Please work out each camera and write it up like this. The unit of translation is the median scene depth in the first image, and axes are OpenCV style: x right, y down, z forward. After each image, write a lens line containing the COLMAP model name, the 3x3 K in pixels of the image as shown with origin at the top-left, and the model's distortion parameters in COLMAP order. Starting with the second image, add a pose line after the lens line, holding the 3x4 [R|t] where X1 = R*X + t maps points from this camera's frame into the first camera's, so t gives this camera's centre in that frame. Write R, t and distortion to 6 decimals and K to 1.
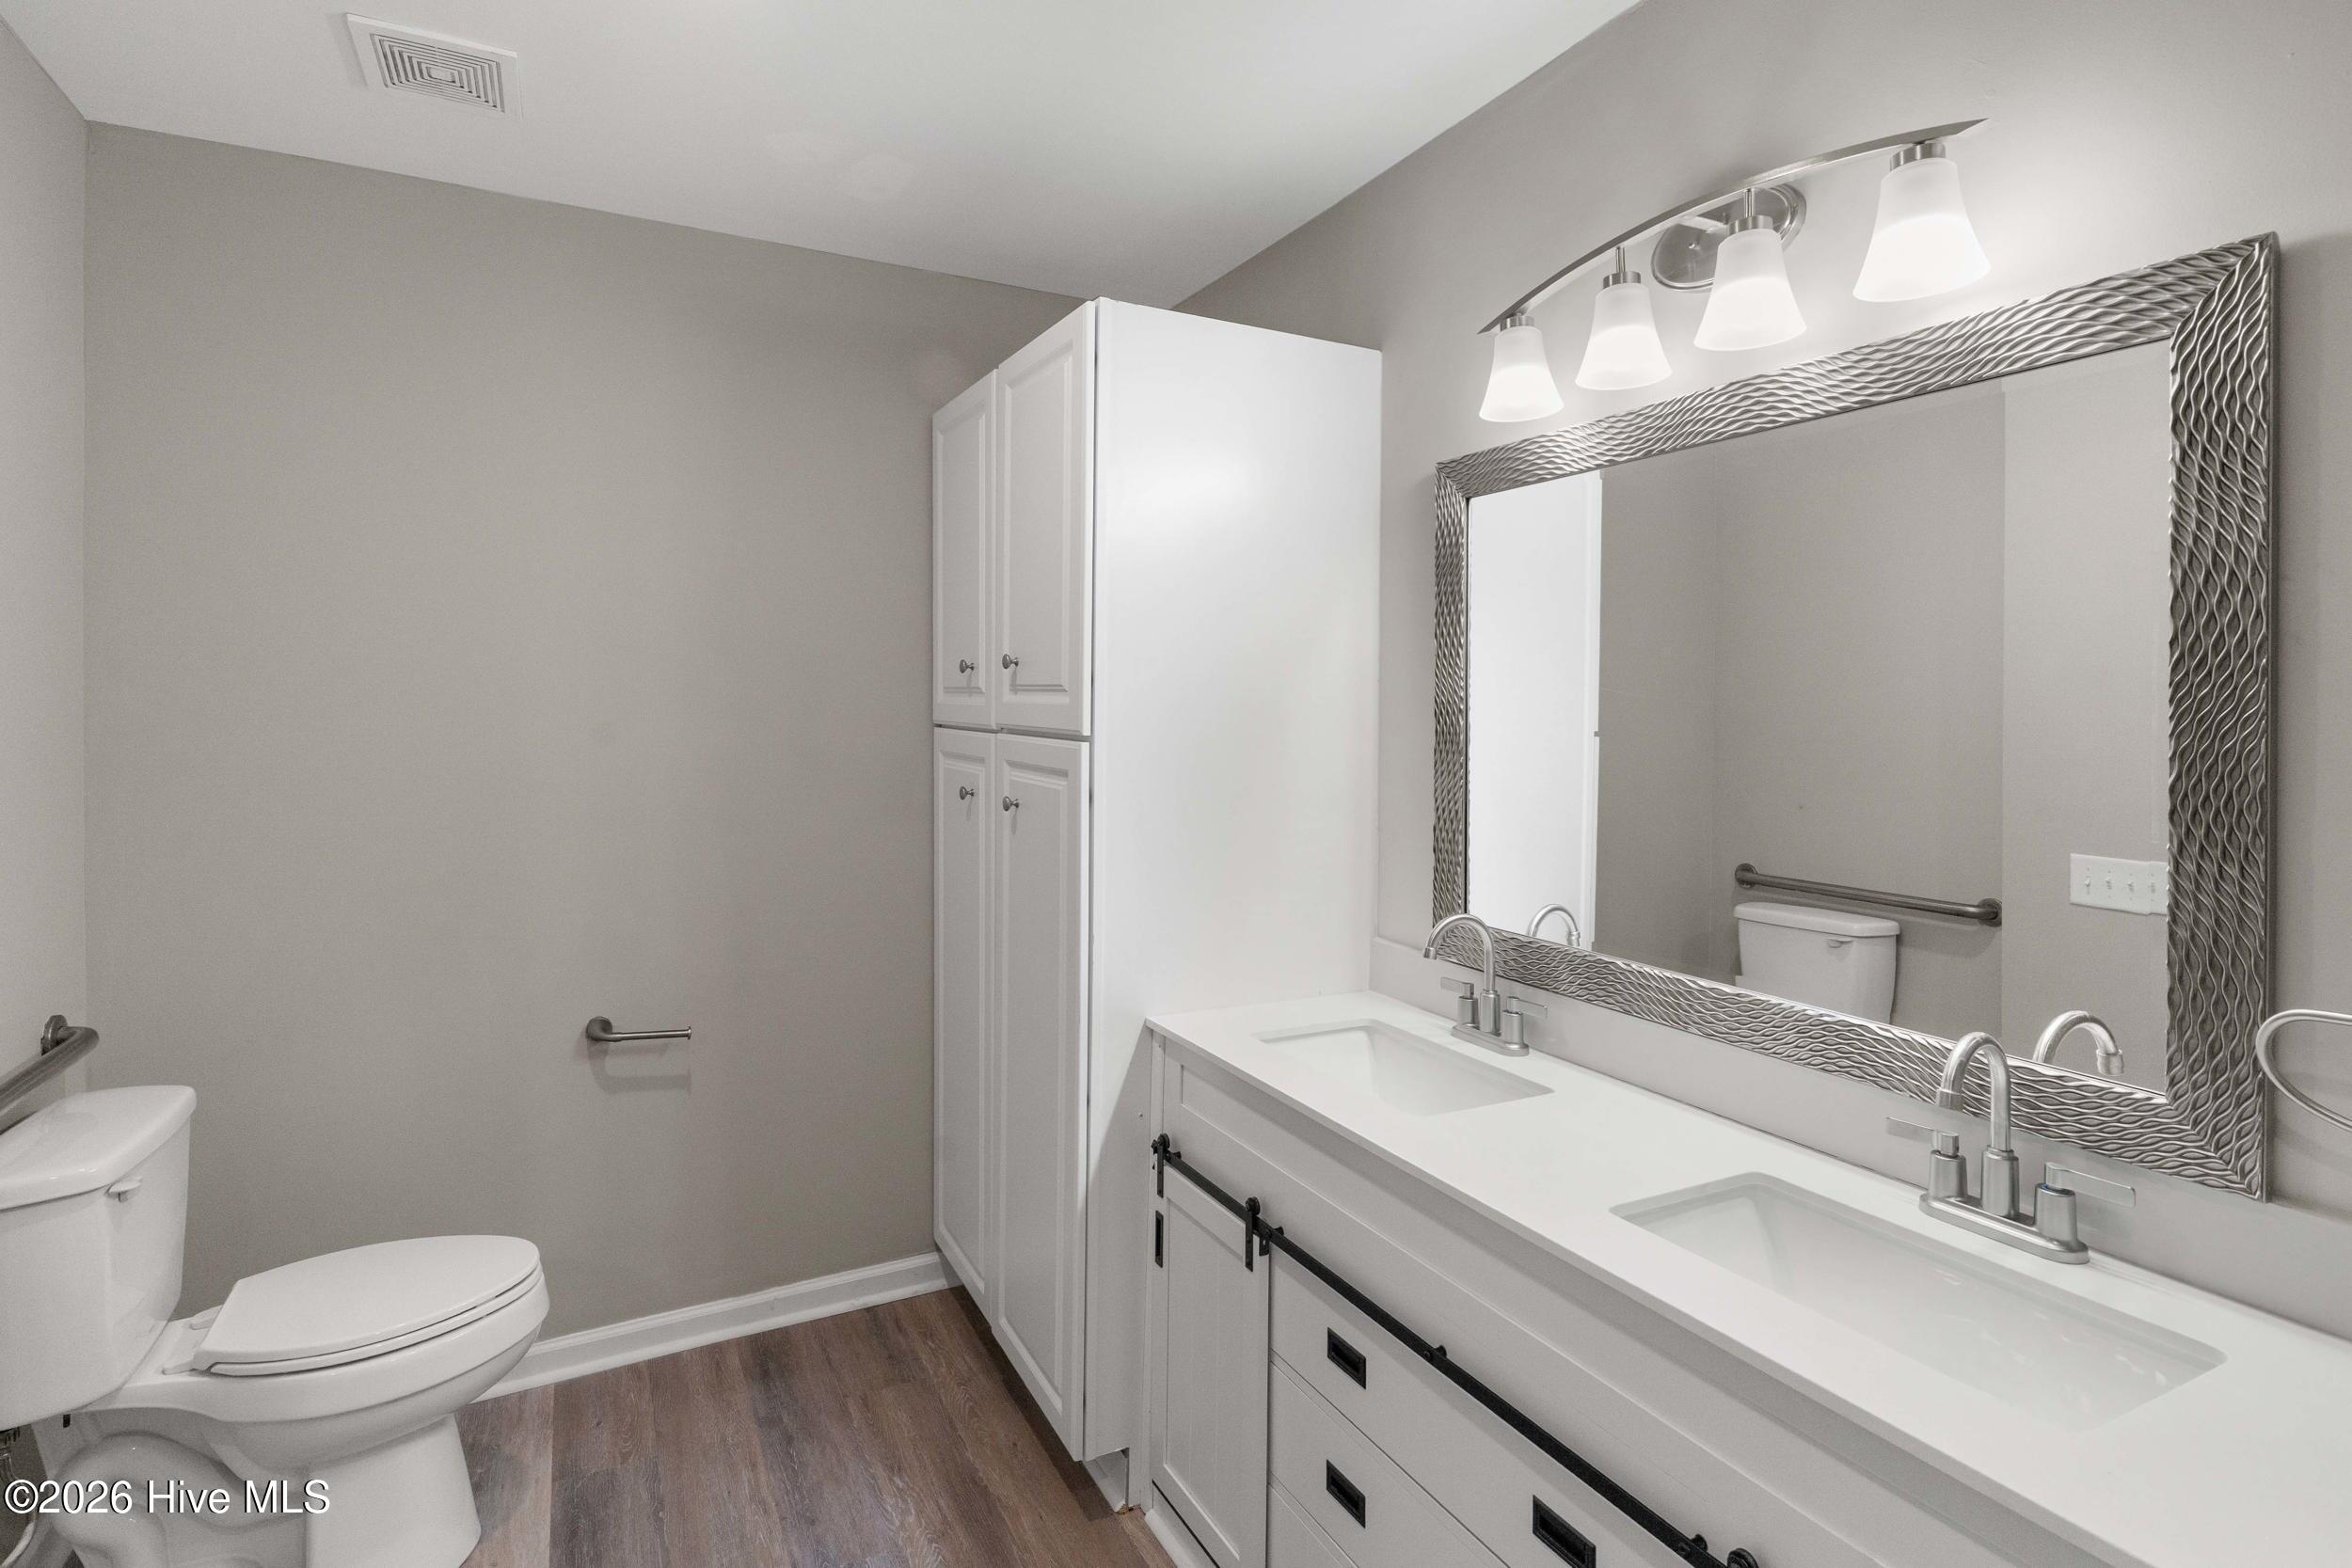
lens RADIAL K [[1141.1, 0, 1169.2], [0, 1141.1, 703.5], [0, 0, 1]] dist [0.008136, -0.001783]
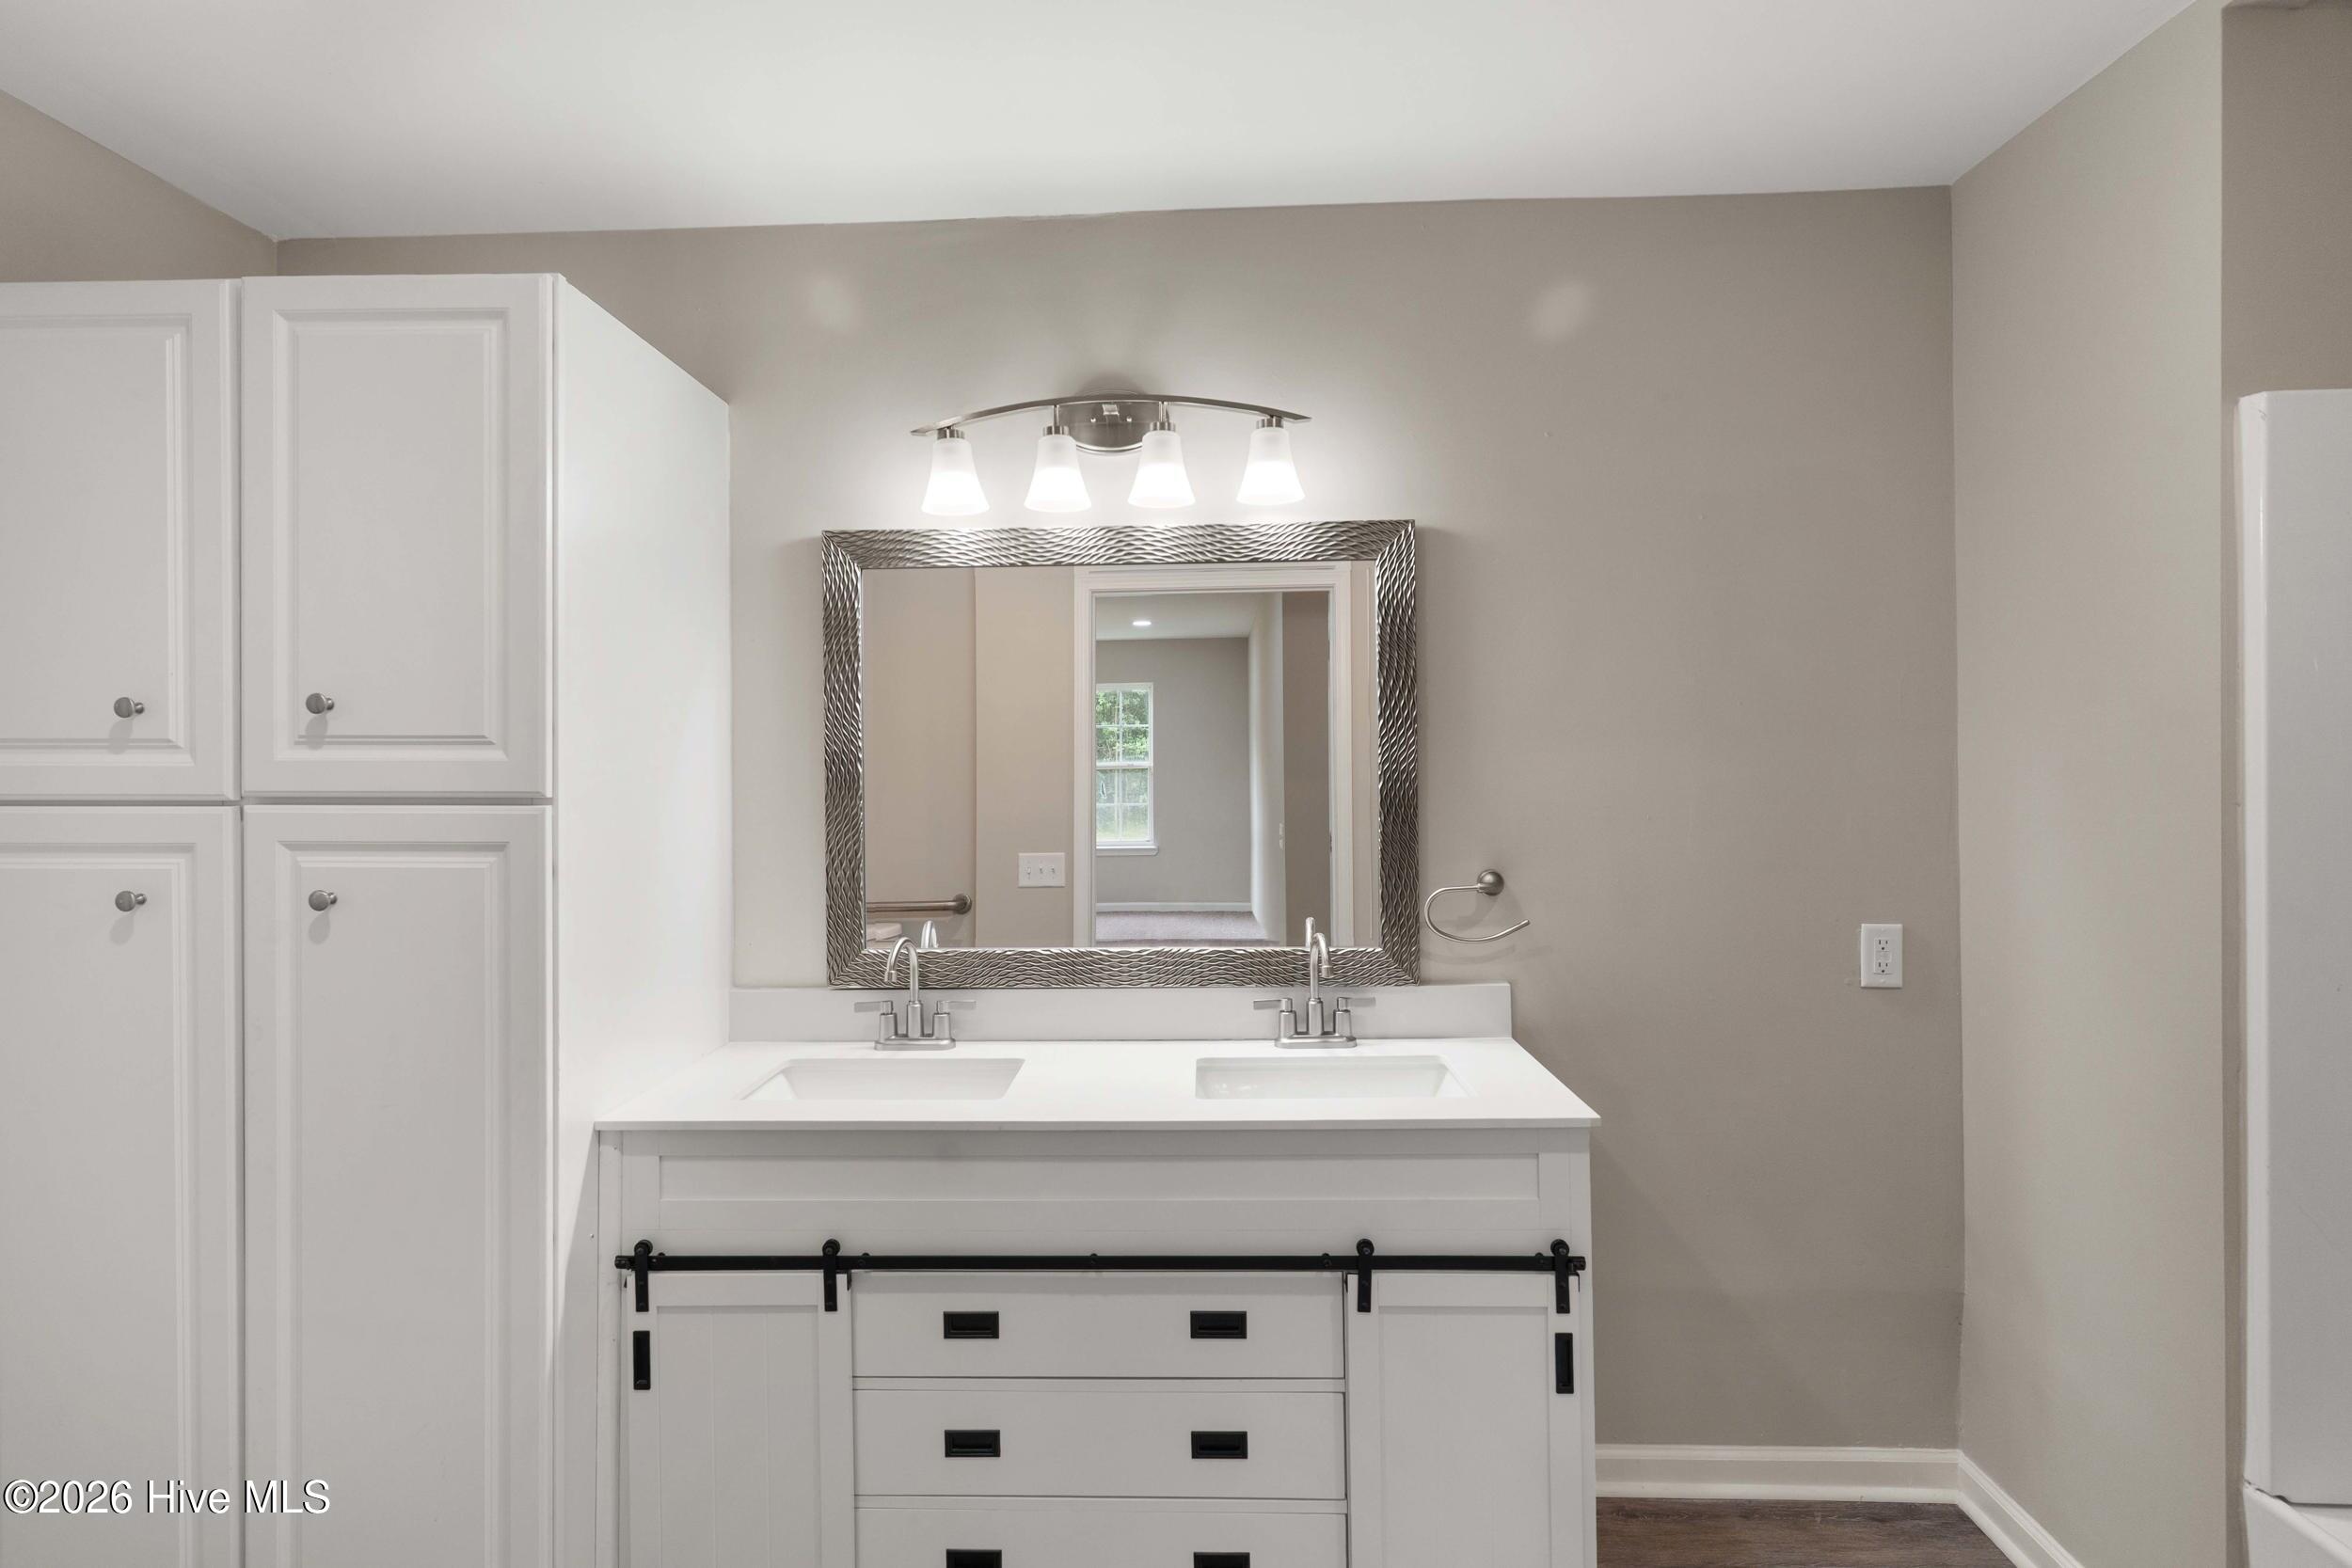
lens RADIAL K [[1141.1, 0, 1148.7], [0, 1141.1, 740.9], [0, 0, 1]] dist [0.008136, -0.001783]
pose [[0.501066, -0.002853, 0.865405, -0.580015], [0.013364, 0.999901, -0.004441, -0.003358], [-0.865306, 0.013790, 0.501054, 0.207078]]
